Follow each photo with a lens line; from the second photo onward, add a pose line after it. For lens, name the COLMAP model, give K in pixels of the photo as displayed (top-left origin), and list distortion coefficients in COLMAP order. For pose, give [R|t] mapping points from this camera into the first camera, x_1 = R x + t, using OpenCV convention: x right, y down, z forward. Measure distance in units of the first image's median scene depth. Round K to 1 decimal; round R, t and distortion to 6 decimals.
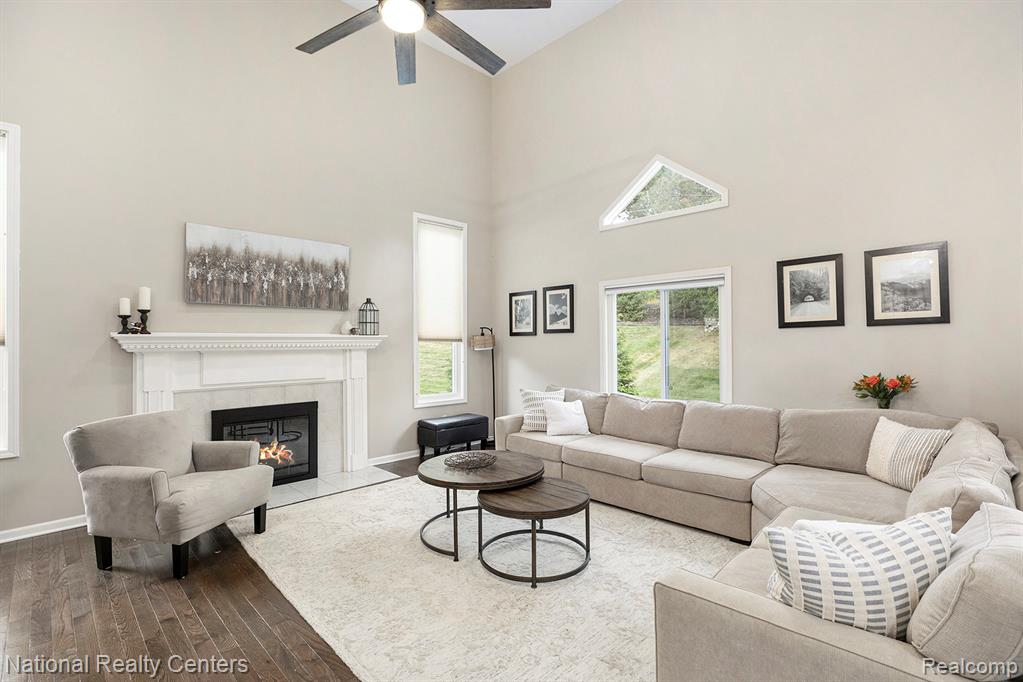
lens RADIAL K [[480.9, 0, 511.5], [0, 480.9, 341.0], [0, 0, 1]] dist [-0.061148, 0.000172]
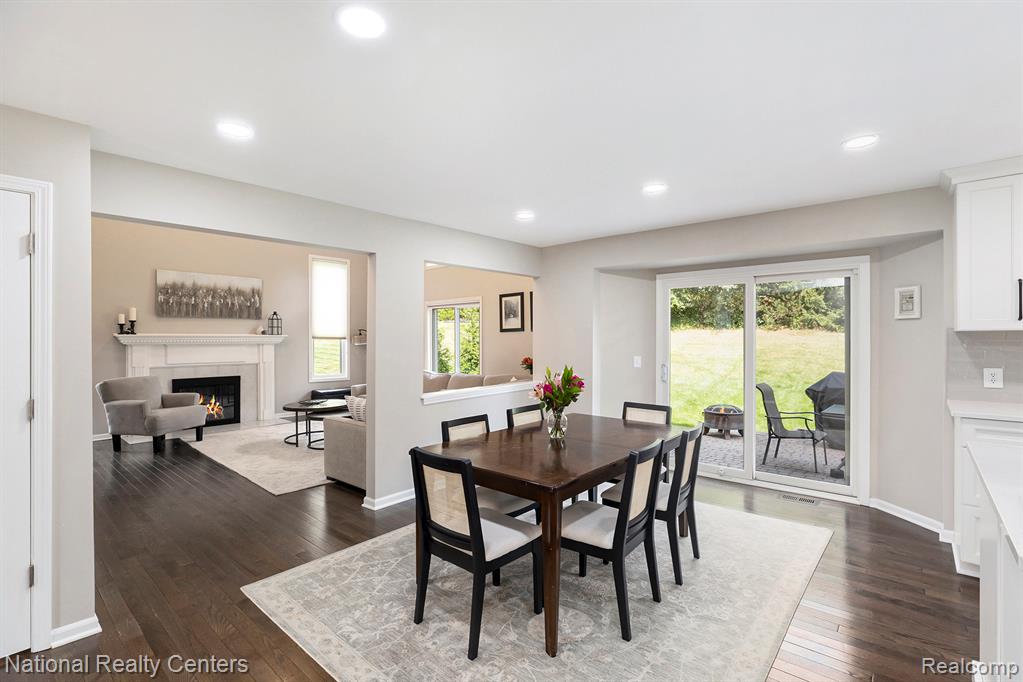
lens RADIAL K [[466.2, 0, 511.5], [0, 466.2, 341.0], [0, 0, 1]] dist [-0.056578, 0.000213]
pose [[0.996559, 0.002670, 0.082840, 0.438174], [-0.003043, 0.999986, 0.004374, -0.001469], [-0.082827, -0.004611, 0.996553, -0.712925]]
